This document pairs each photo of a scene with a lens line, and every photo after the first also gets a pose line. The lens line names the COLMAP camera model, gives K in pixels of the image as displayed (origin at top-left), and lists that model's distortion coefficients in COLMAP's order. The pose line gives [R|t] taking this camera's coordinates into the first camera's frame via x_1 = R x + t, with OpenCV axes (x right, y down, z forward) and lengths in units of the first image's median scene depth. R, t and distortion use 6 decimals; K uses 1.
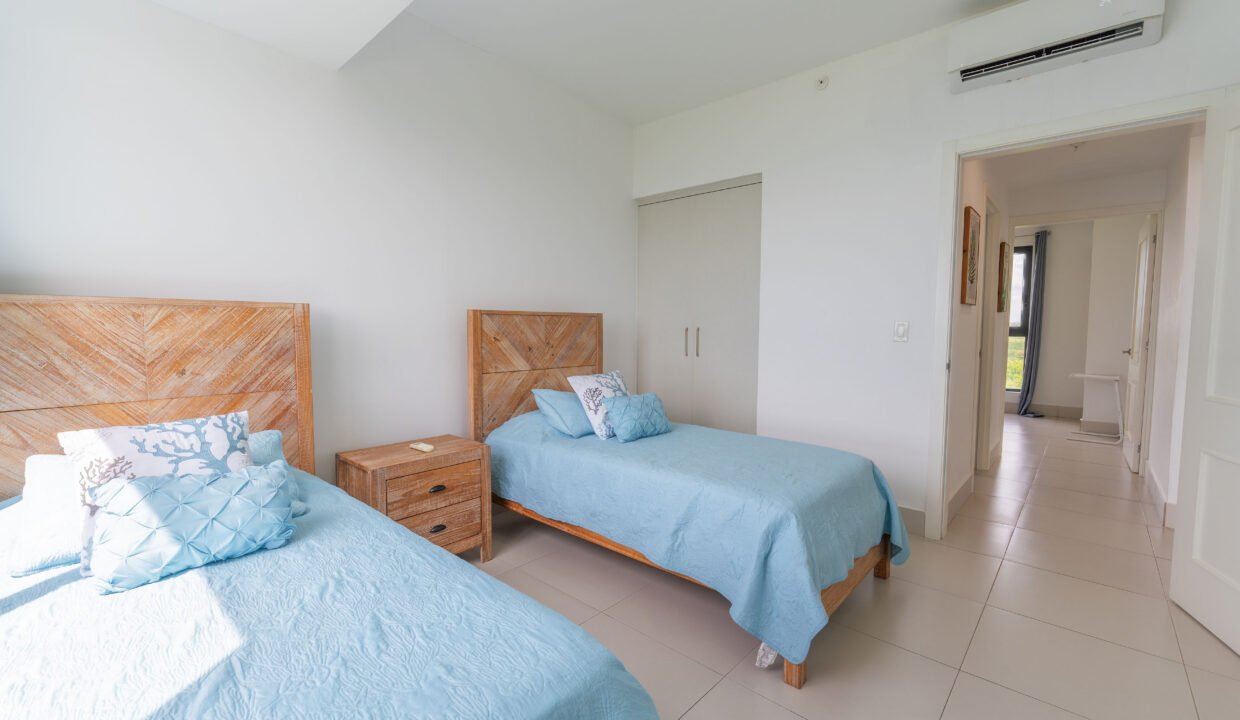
lens RADIAL K [[522.5, 0, 613.1], [0, 522.5, 363.5], [0, 0, 1]] dist [-0.009600, -0.000199]
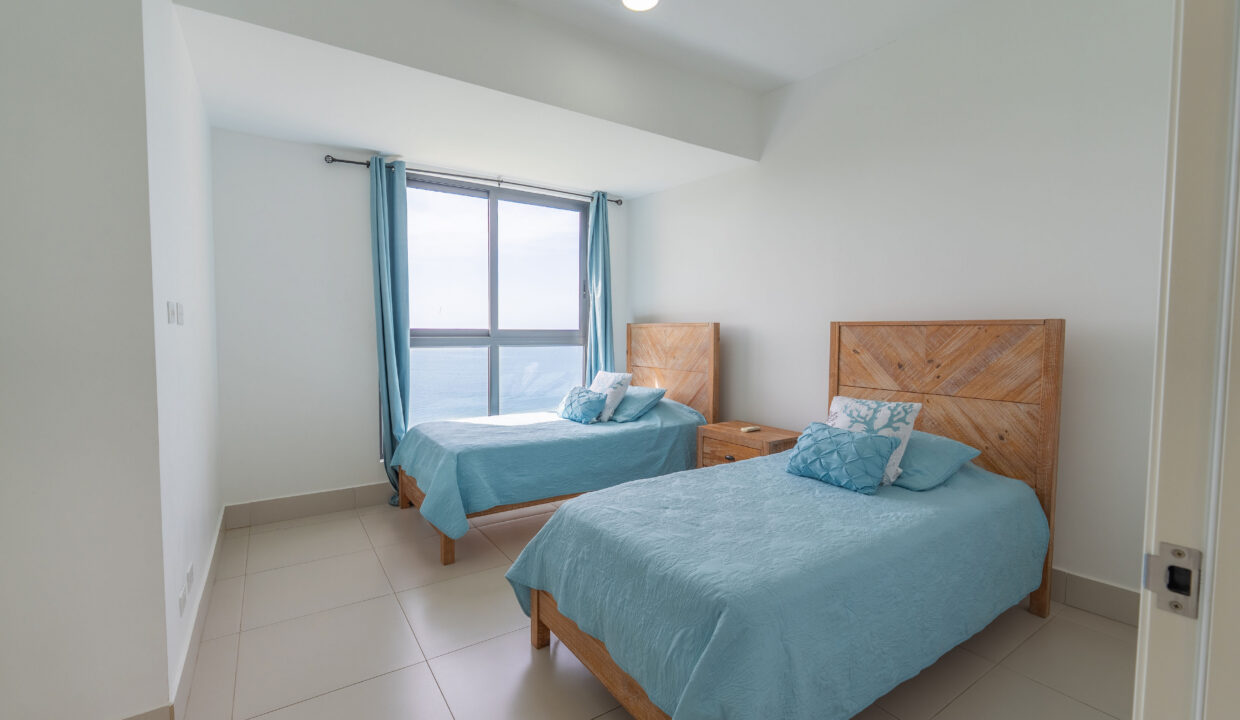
lens RADIAL K [[522.5, 0, 613.1], [0, 522.5, 363.5], [0, 0, 1]] dist [-0.009600, -0.000199]
pose [[-0.236061, 0.054460, -0.970211, 0.792323], [-0.077357, 0.994206, 0.074629, -0.060490], [0.968654, 0.092669, -0.230480, 0.771887]]
